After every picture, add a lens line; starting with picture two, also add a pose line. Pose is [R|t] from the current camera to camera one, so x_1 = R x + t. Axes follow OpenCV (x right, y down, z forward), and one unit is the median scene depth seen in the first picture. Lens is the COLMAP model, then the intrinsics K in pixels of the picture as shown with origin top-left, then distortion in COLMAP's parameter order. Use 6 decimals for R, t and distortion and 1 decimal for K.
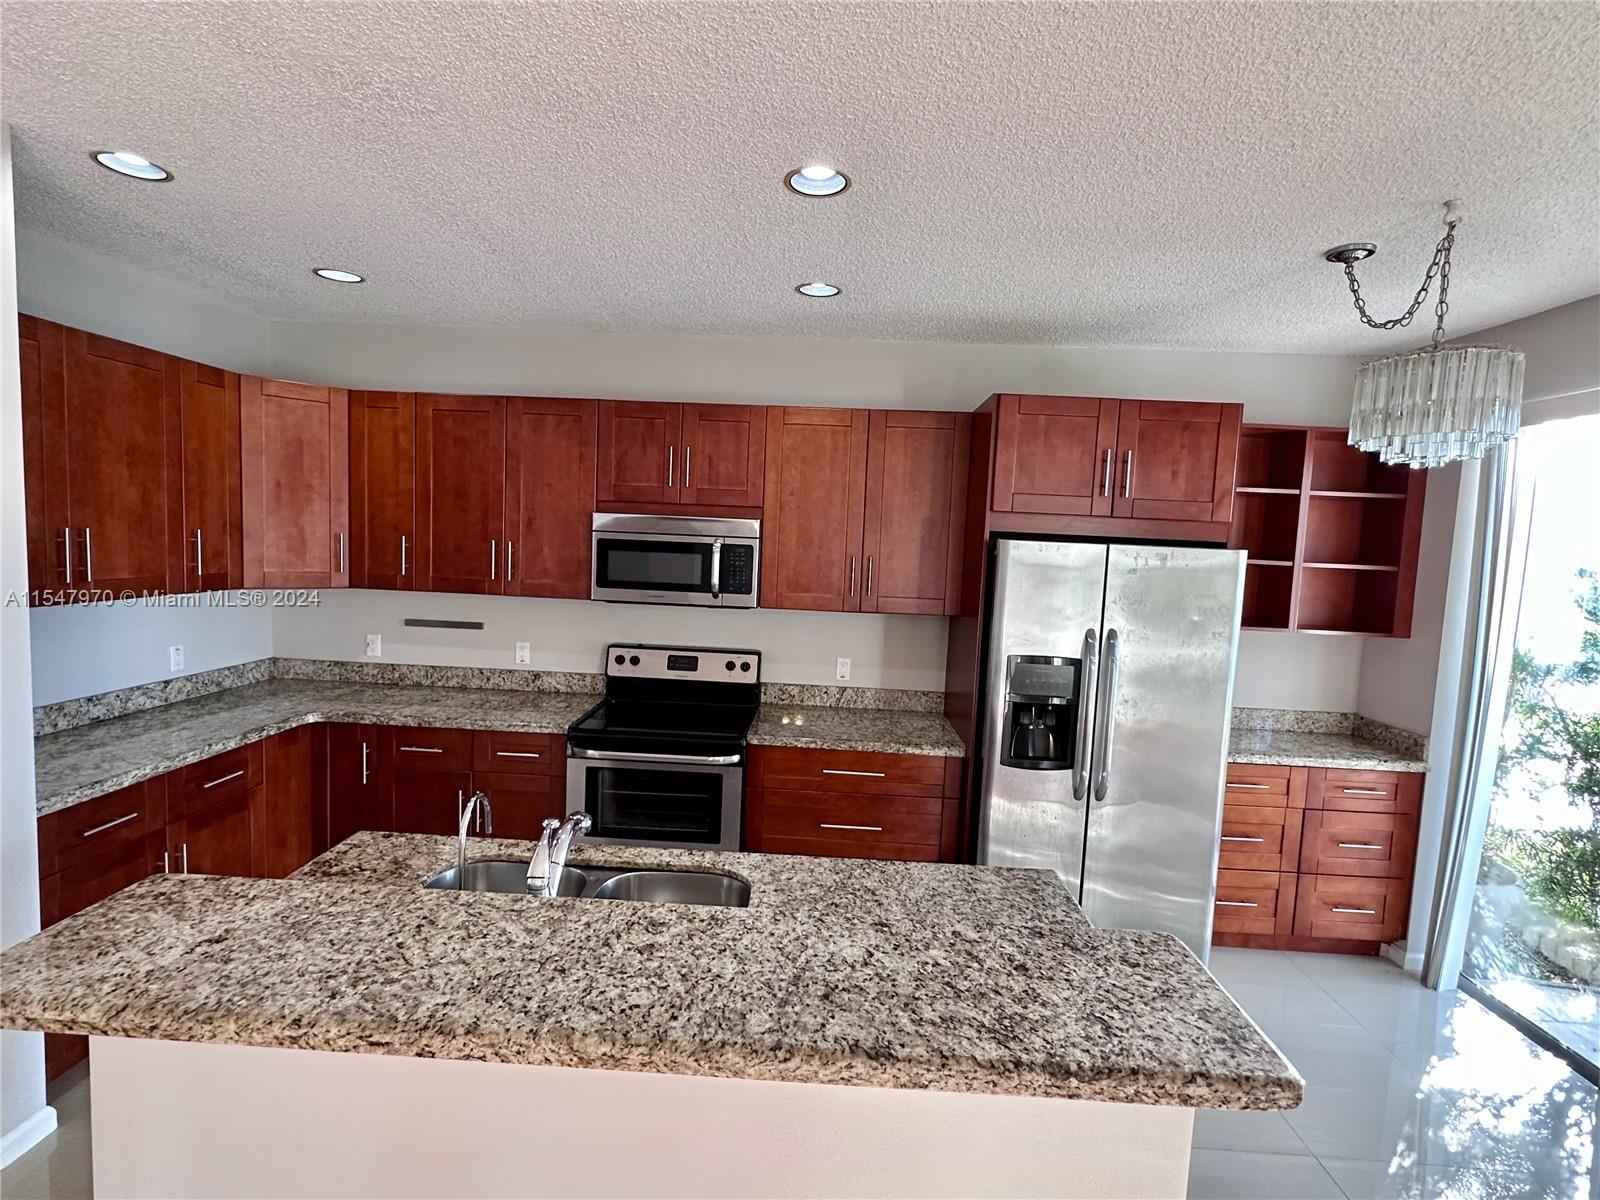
lens RADIAL K [[782.8, 0, 796.0], [0, 782.8, 601.3], [0, 0, 1]] dist [-0.003064, 0.000185]
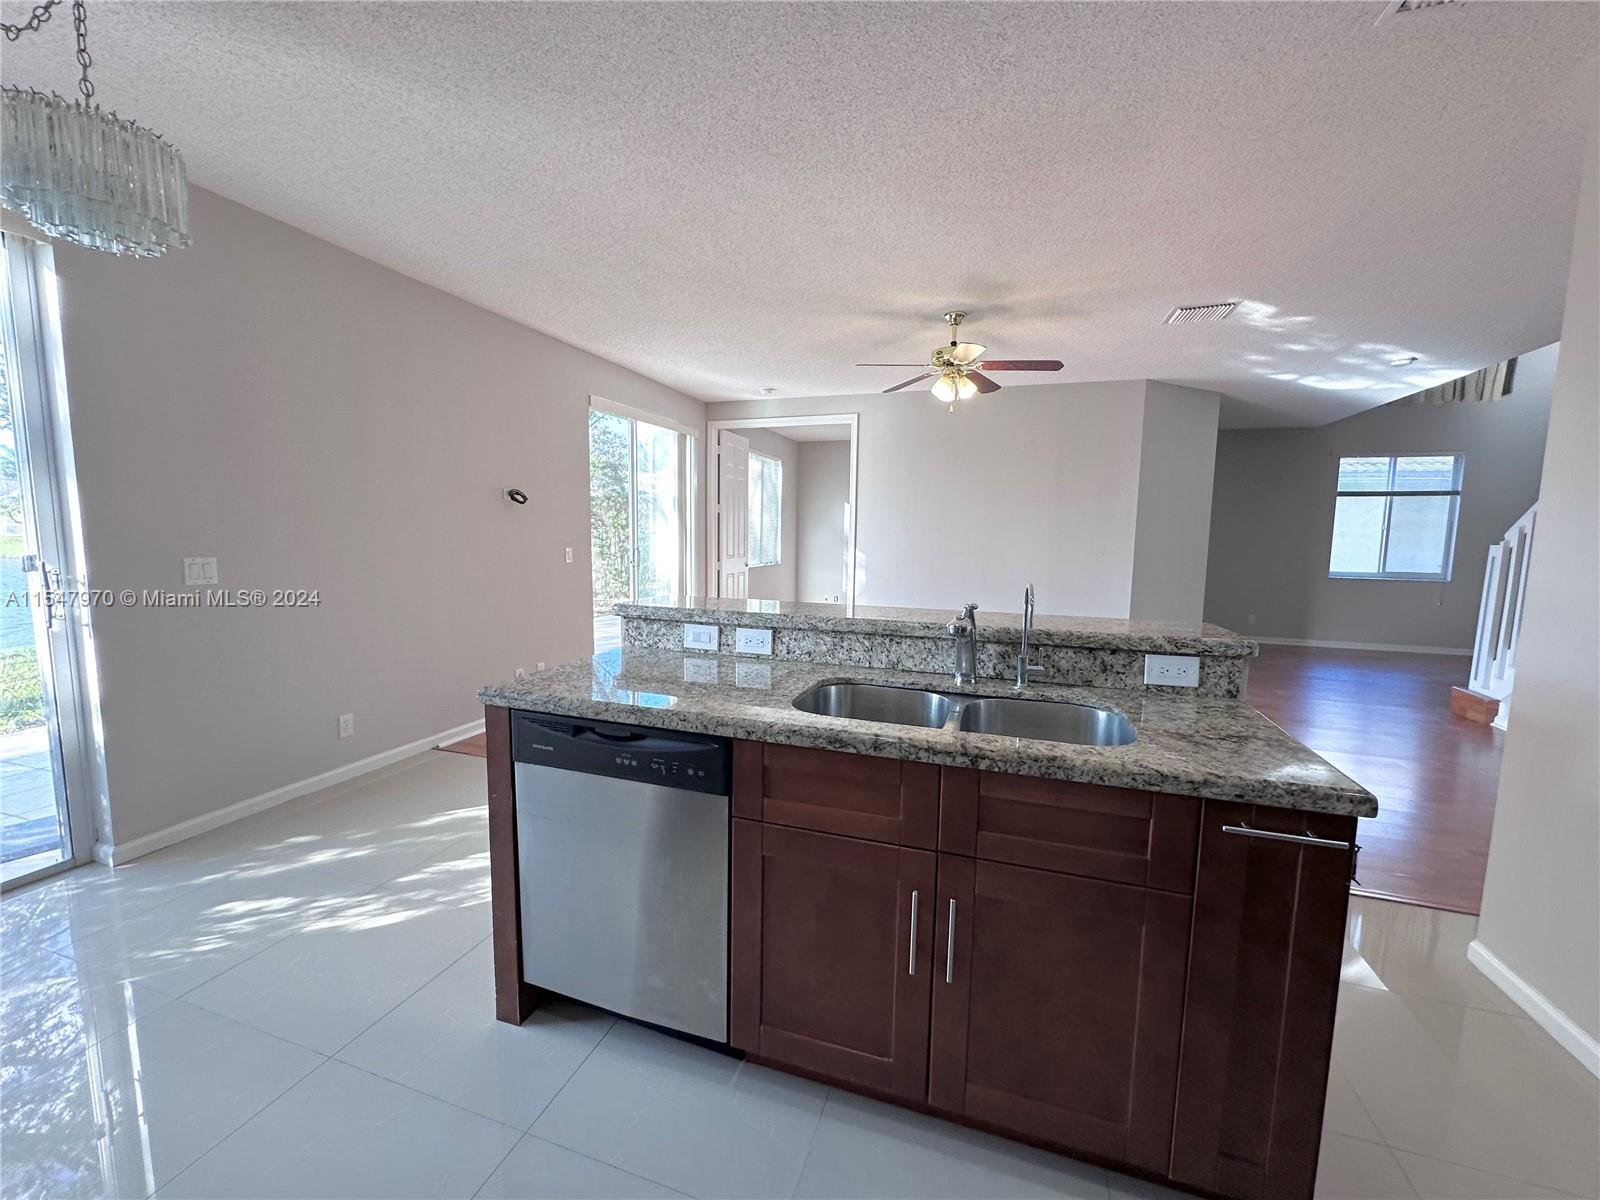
lens RADIAL K [[633.9, 0, 800.0], [0, 633.9, 600.0], [0, 0, 1]] dist [-0.000084, 0.000196]
pose [[-0.958038, -0.089363, 0.272356, -0.150035], [-0.034290, 0.979068, 0.200625, 0.036177], [-0.284584, 0.182867, -0.941048, 0.939632]]
